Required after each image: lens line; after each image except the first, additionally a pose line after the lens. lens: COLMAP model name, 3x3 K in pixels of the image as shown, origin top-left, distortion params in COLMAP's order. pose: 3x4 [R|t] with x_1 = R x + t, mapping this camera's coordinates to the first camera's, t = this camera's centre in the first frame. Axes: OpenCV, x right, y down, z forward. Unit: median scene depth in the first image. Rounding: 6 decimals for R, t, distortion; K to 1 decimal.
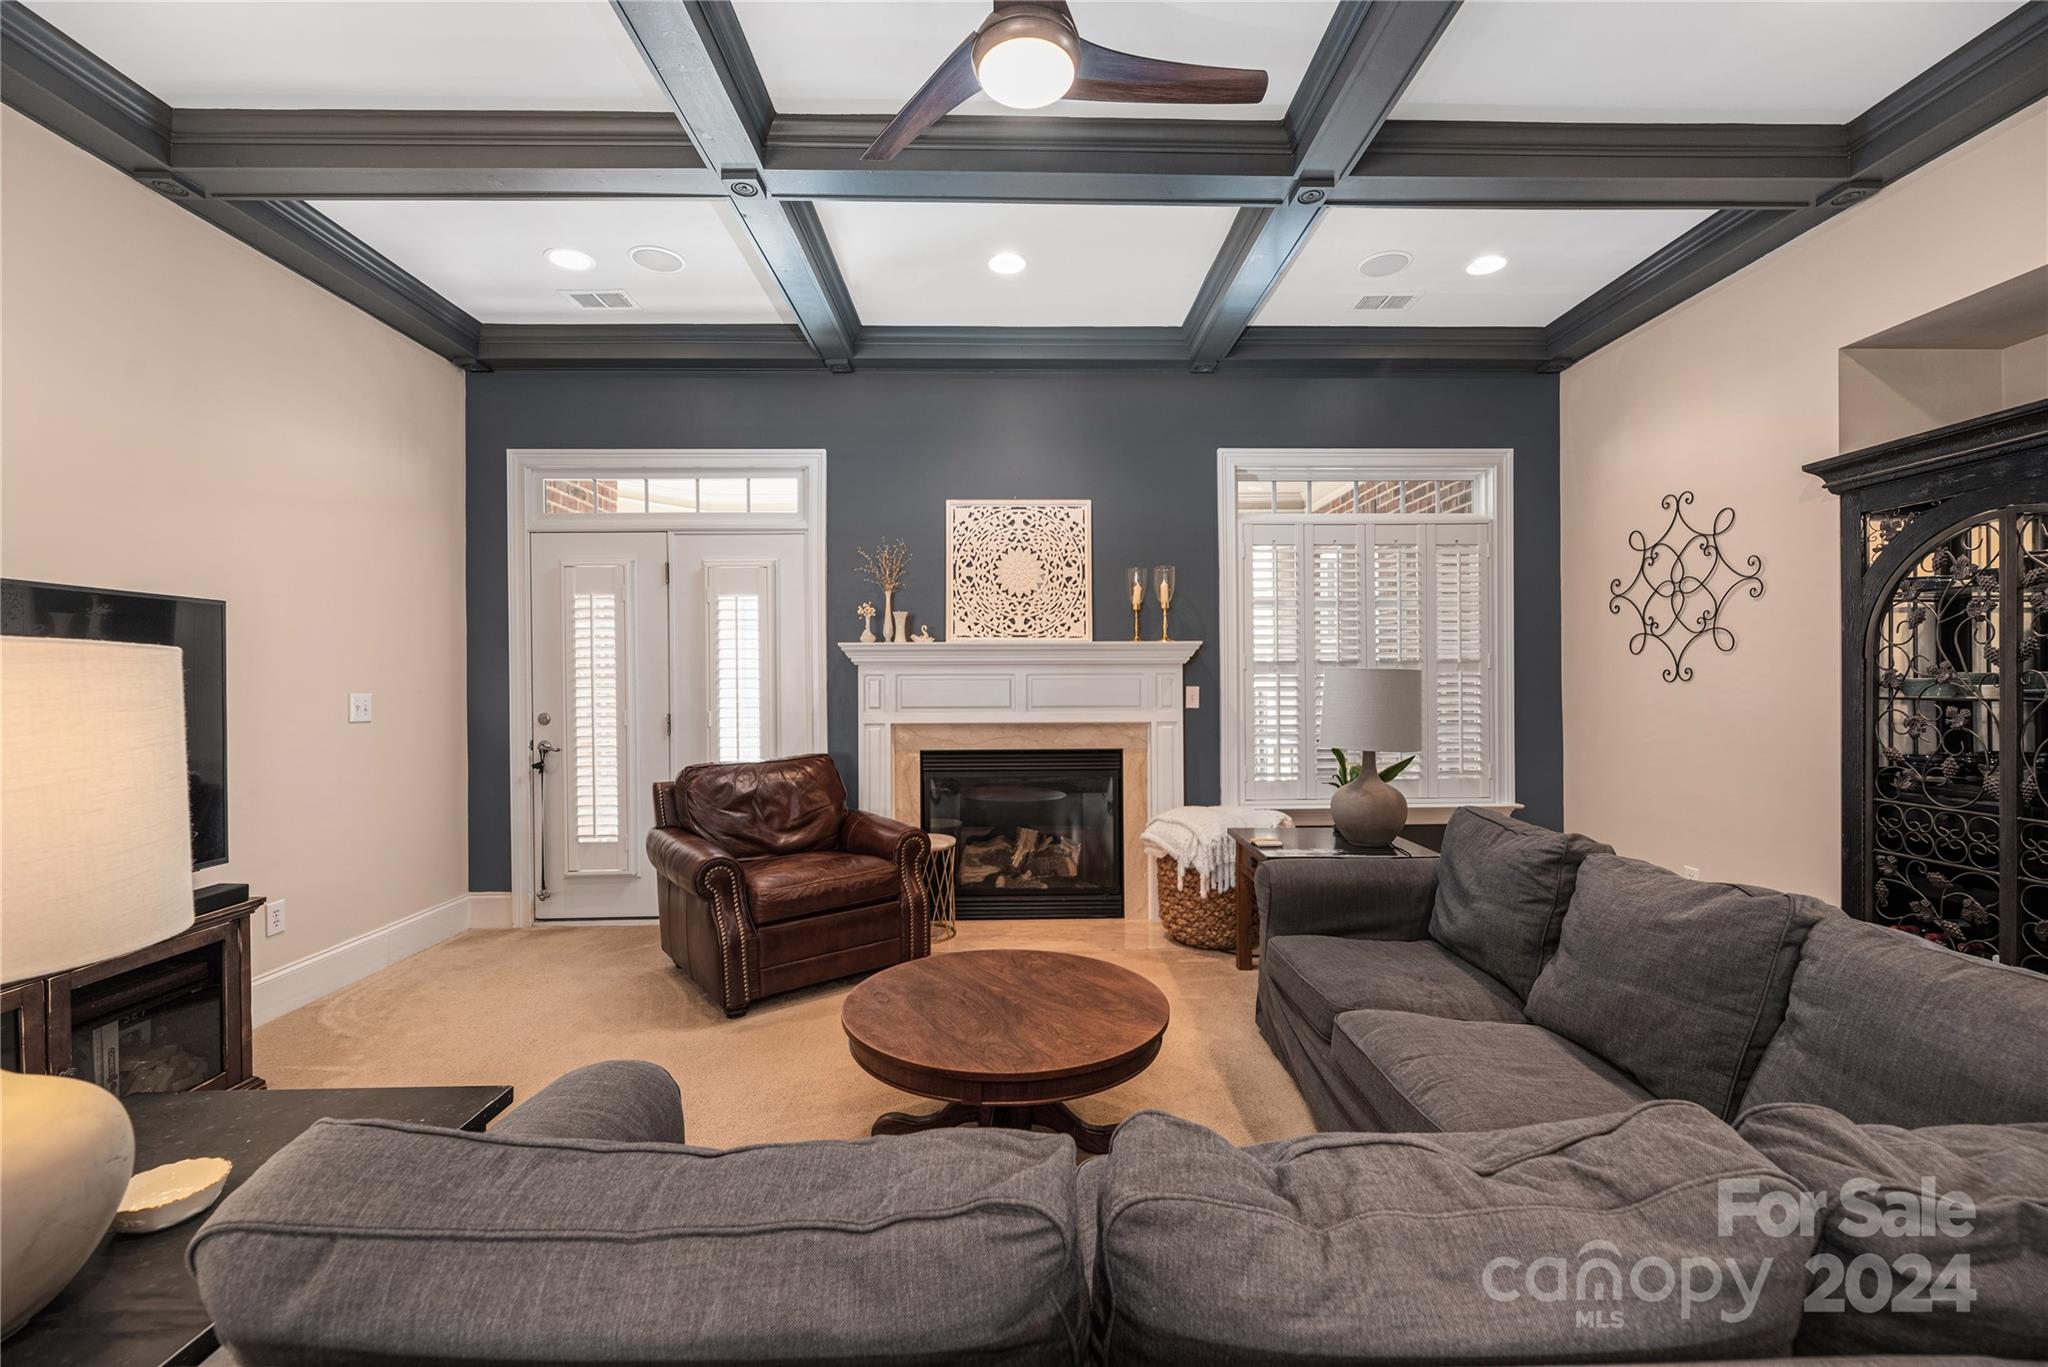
lens RADIAL K [[835.5, 0, 1020.8], [0, 835.5, 678.4], [0, 0, 1]] dist [-0.002656, 0.000514]
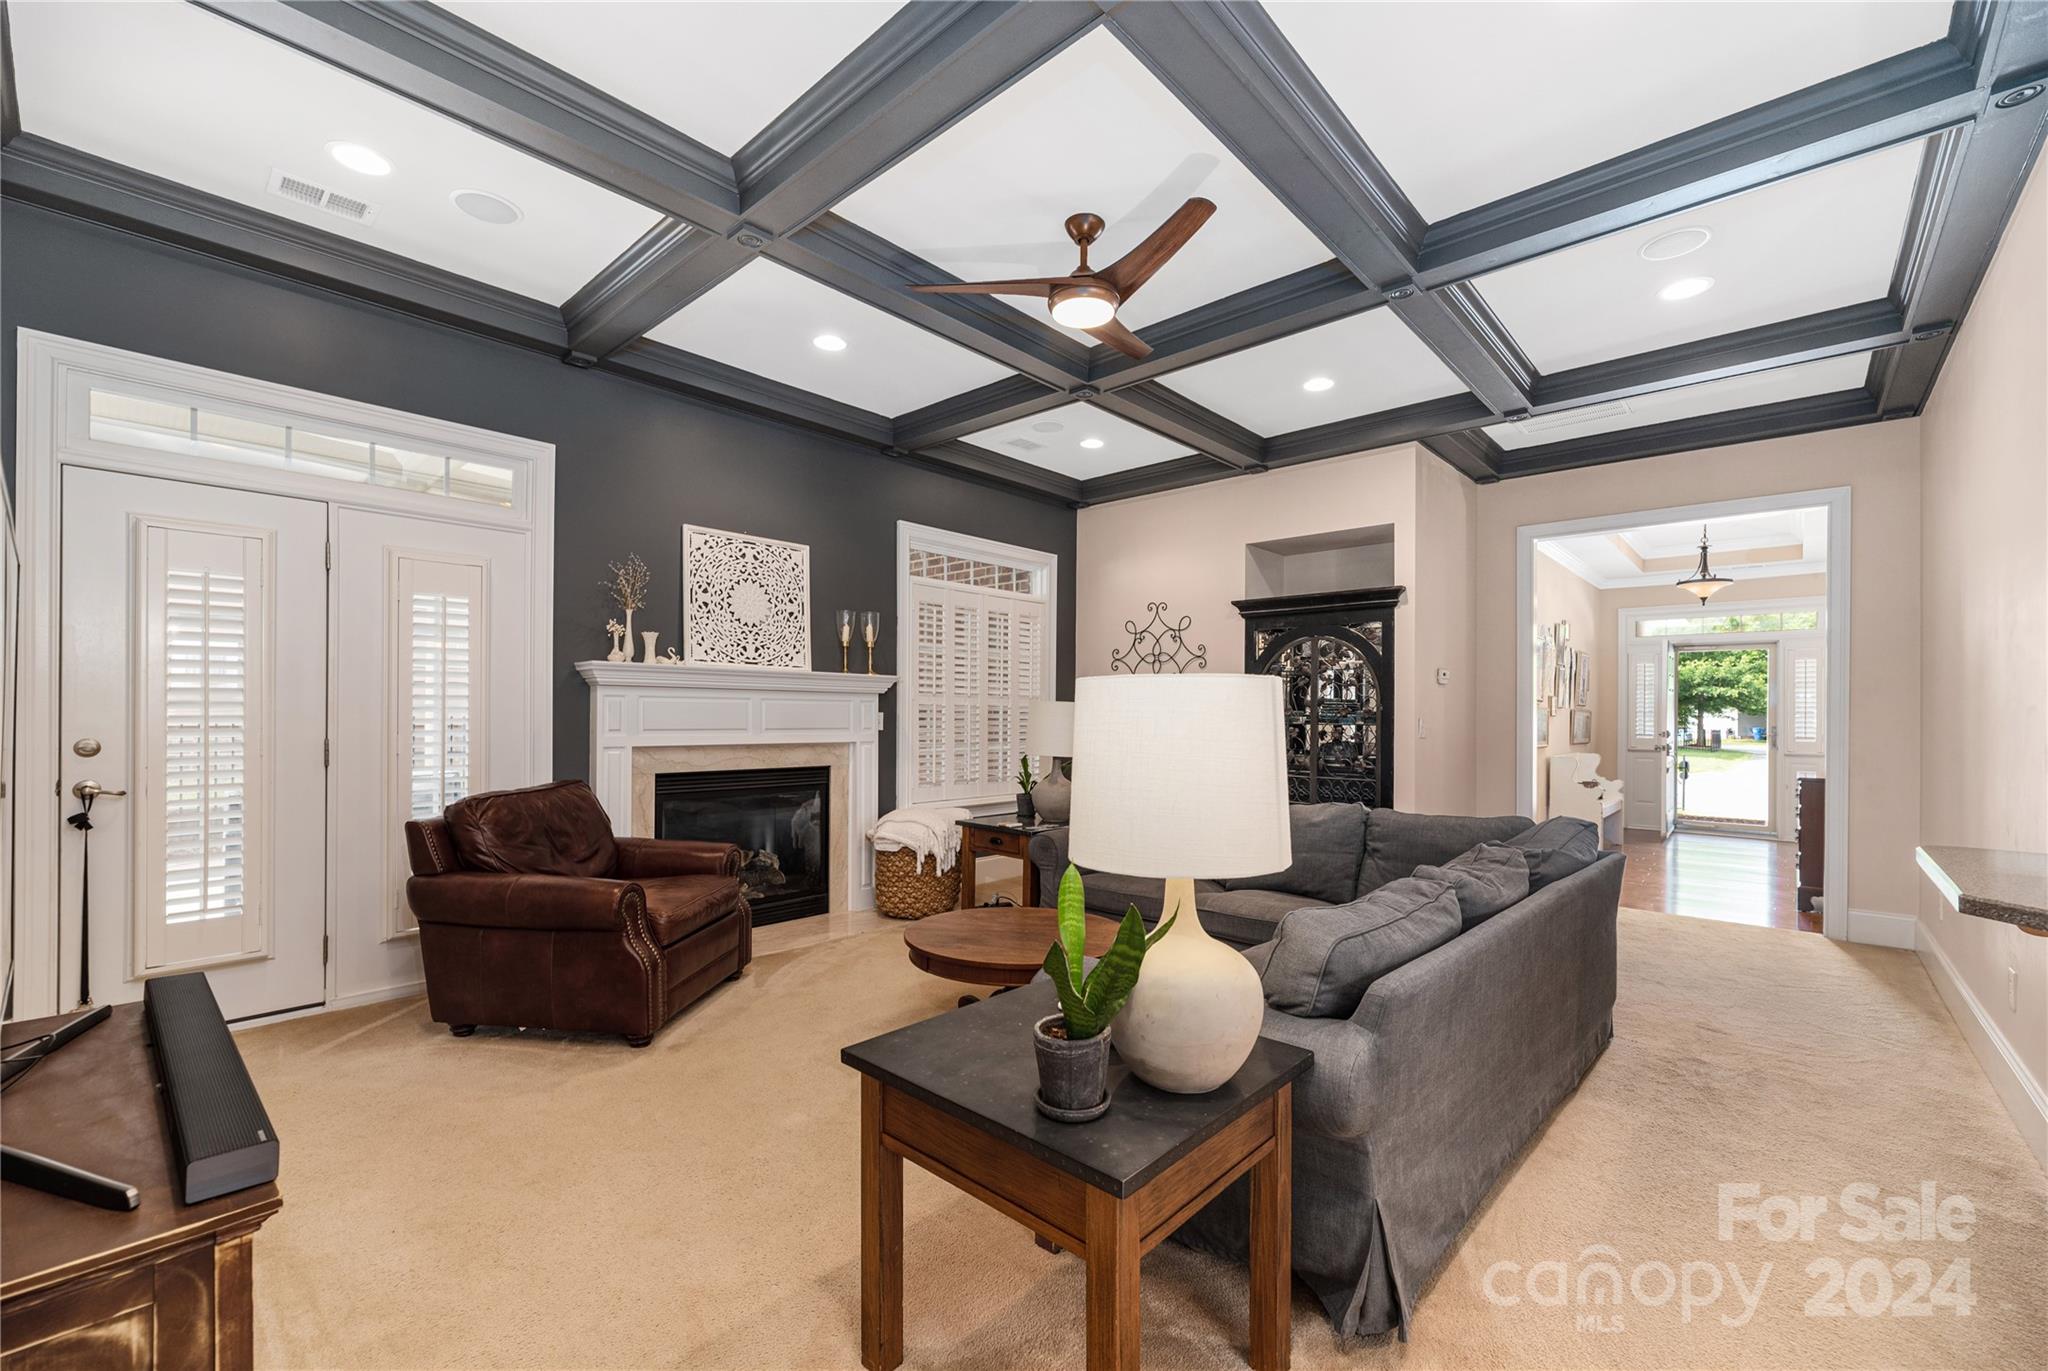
lens RADIAL K [[835.5, 0, 1034.9], [0, 835.5, 710.1], [0, 0, 1]] dist [-0.002656, 0.000514]
pose [[0.694649, 0.015093, 0.719190, -0.517494], [-0.020744, 0.999784, -0.000946, 0.002748], [-0.719049, -0.014262, 0.694813, -0.004565]]
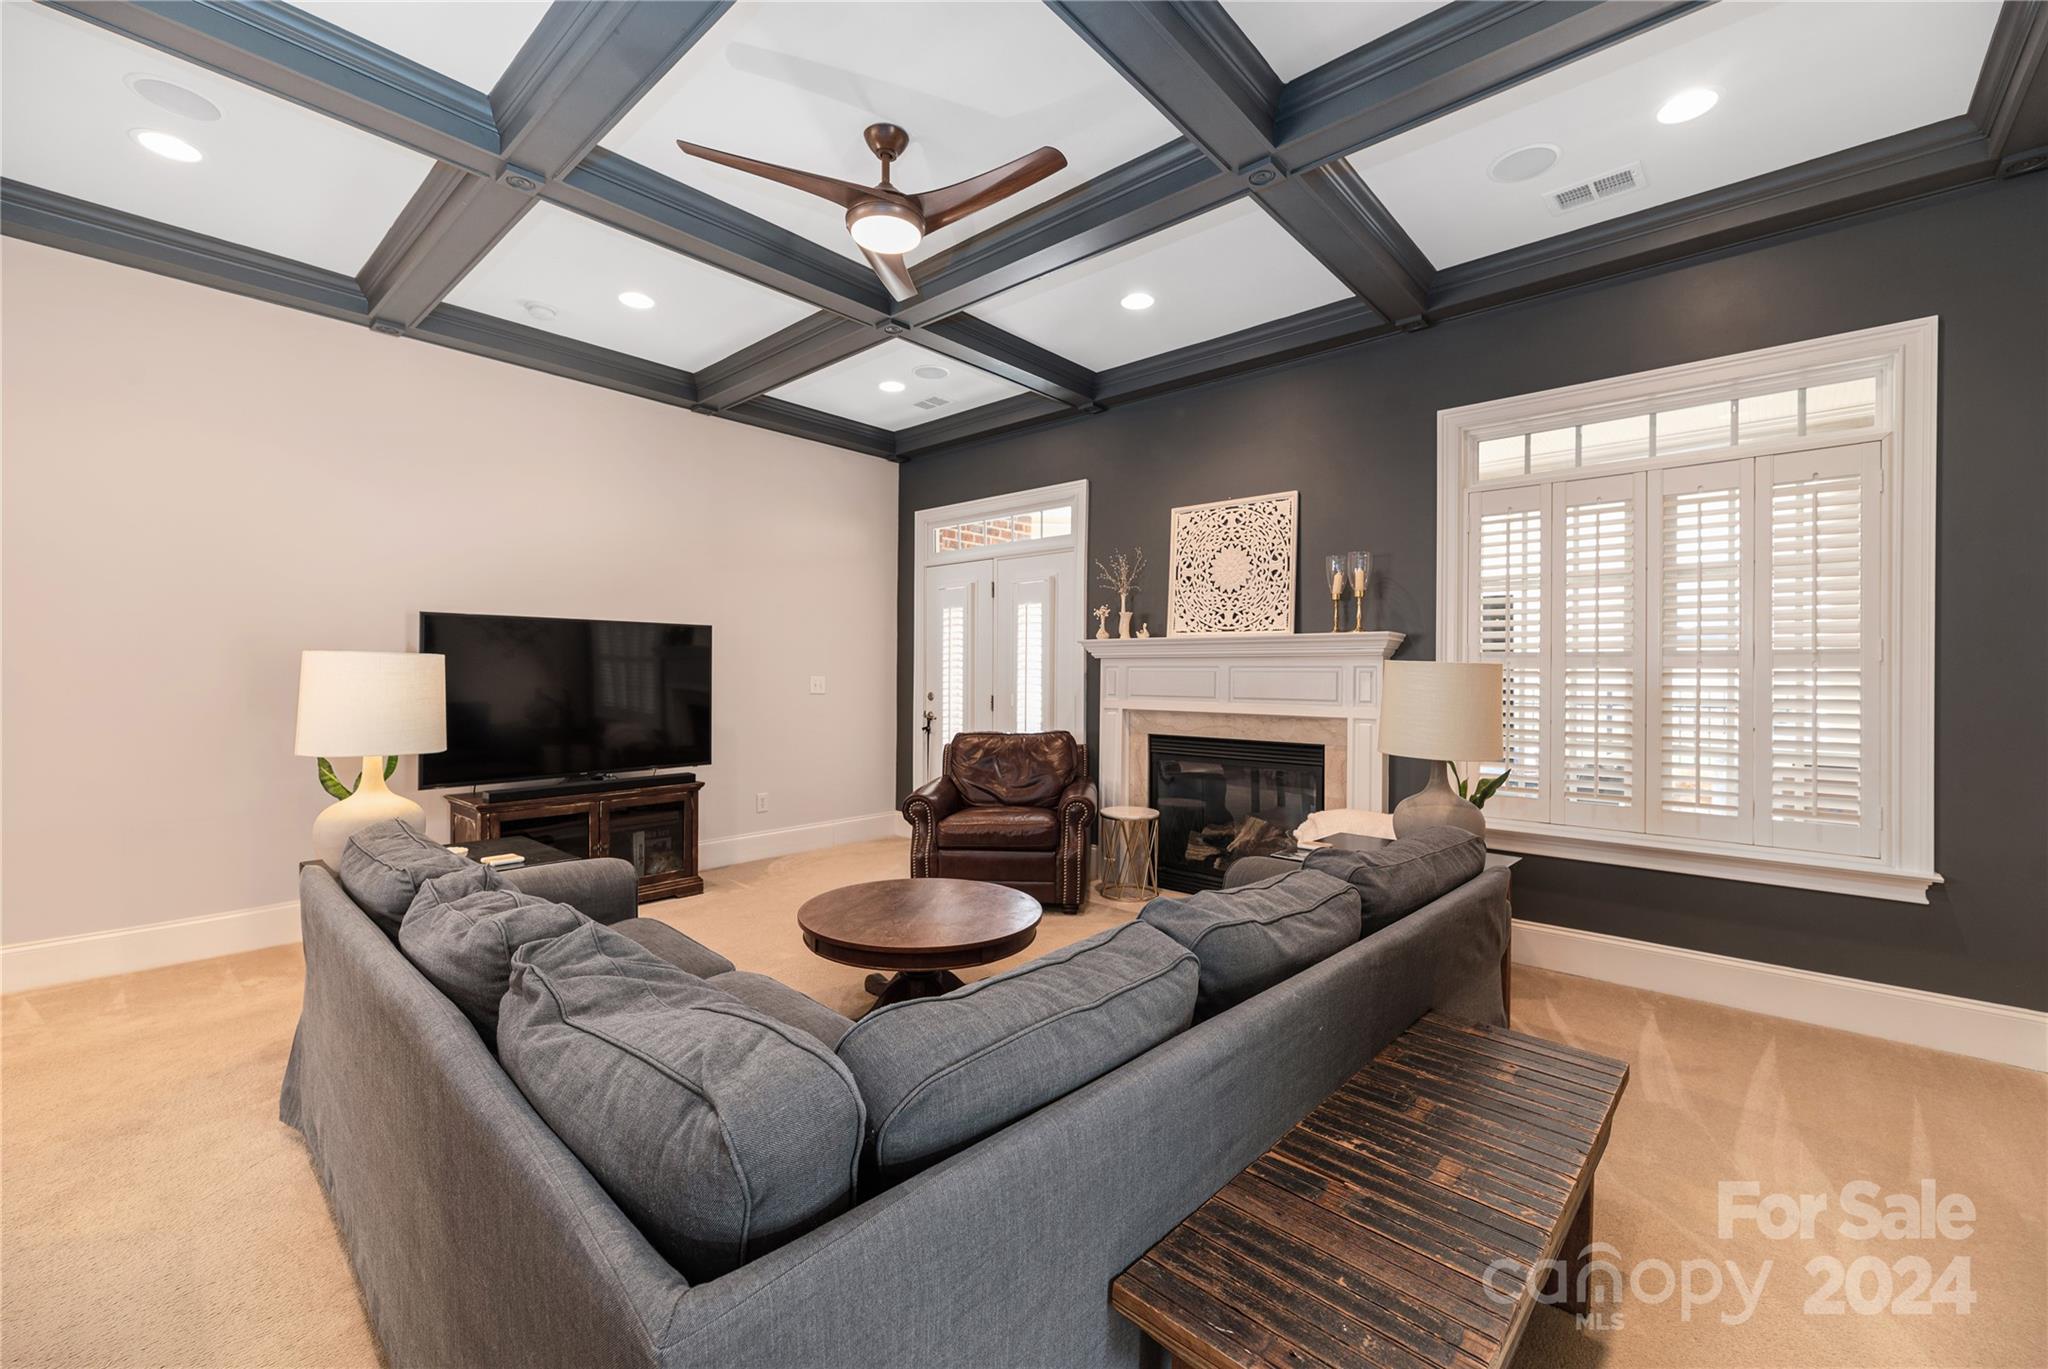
lens RADIAL K [[835.5, 0, 1041.3], [0, 835.5, 671.3], [0, 0, 1]] dist [-0.002656, 0.000514]
pose [[0.732886, 0.008764, -0.680295, 0.540255], [-0.006939, 0.999961, 0.005407, -0.003408], [0.680316, 0.000758, 0.732918, 0.074348]]
